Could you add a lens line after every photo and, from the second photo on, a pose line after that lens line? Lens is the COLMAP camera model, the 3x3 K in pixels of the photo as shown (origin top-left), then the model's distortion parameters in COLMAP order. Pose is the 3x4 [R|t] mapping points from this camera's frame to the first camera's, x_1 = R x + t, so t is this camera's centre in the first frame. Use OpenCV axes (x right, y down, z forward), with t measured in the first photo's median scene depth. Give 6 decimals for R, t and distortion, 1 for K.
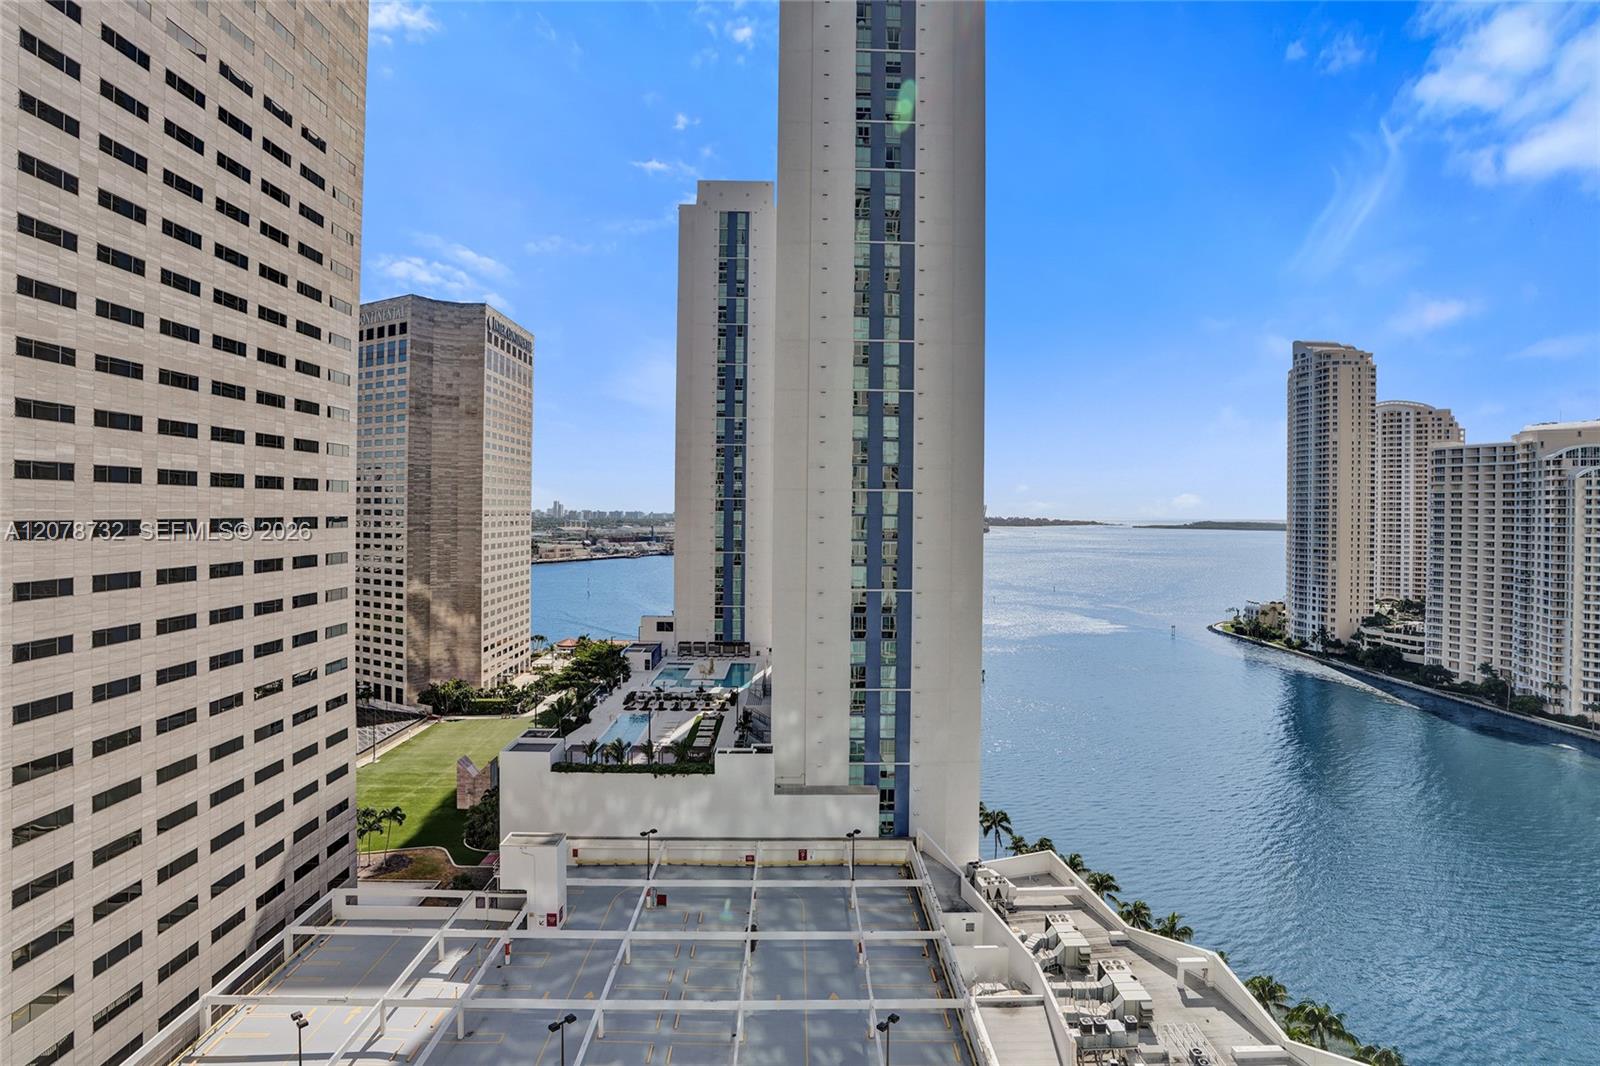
lens RADIAL K [[788.3, 0, 839.3], [0, 788.3, 508.8], [0, 0, 1]] dist [-0.058907, 0.022230]
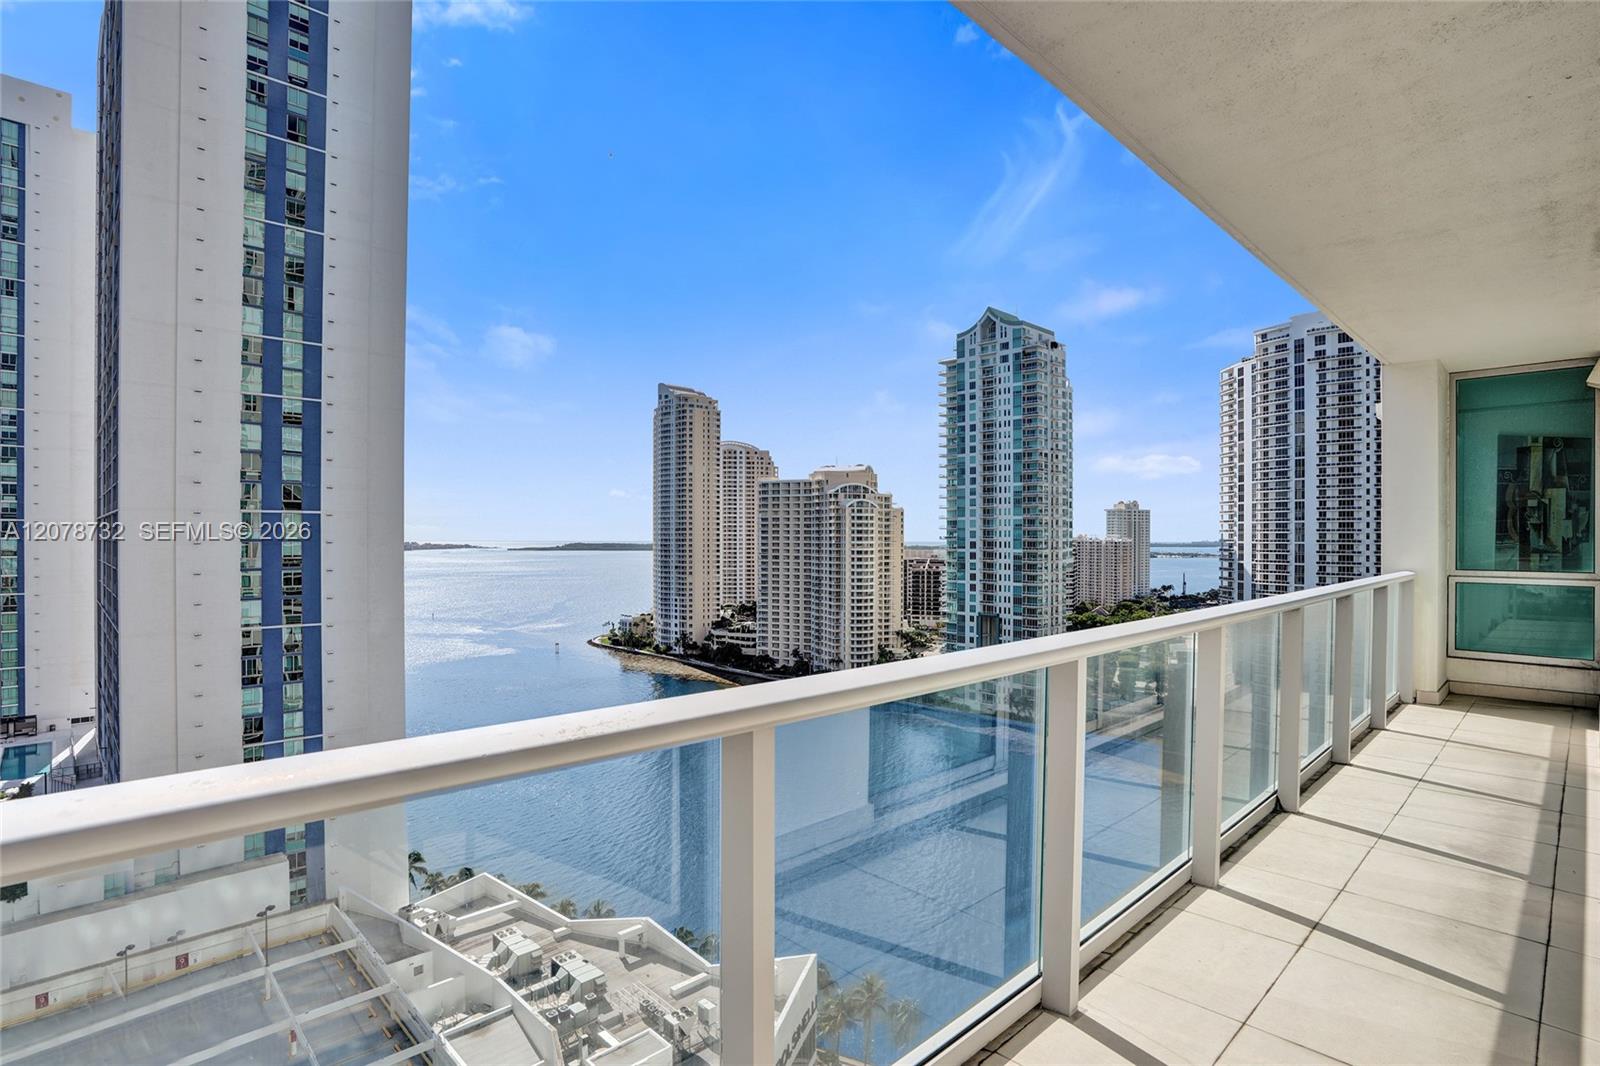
lens RADIAL K [[788.3, 0, 809.1], [0, 788.3, 537.3], [0, 0, 1]] dist [-0.058907, 0.022230]
pose [[0.741707, -0.009019, 0.670663, -0.082180], [0.003760, 0.999950, 0.009289, -0.000791], [-0.670713, -0.004368, 0.741704, -0.017903]]
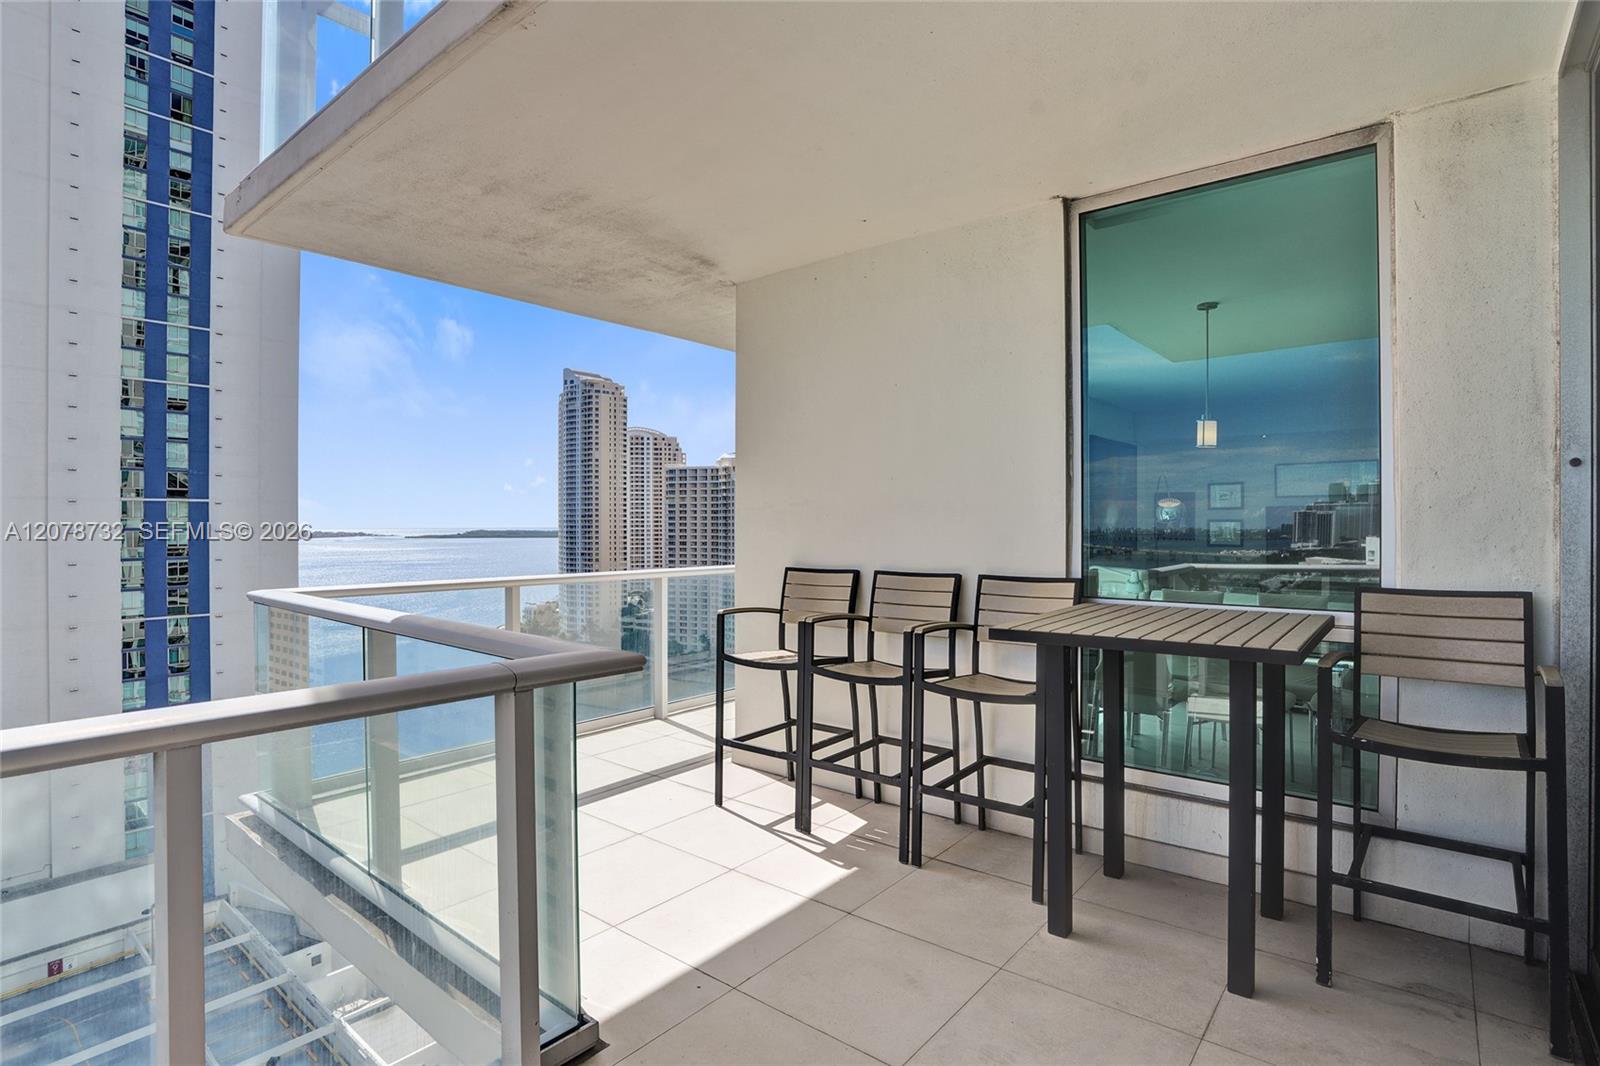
lens RADIAL K [[788.3, 0, 802.9], [0, 788.3, 521.7], [0, 0, 1]] dist [-0.058907, 0.022230]
pose [[0.666901, -0.010141, 0.745078, -0.100157], [0.006297, 0.999948, 0.007973, -0.002358], [-0.745120, -0.000626, 0.666930, -0.056842]]
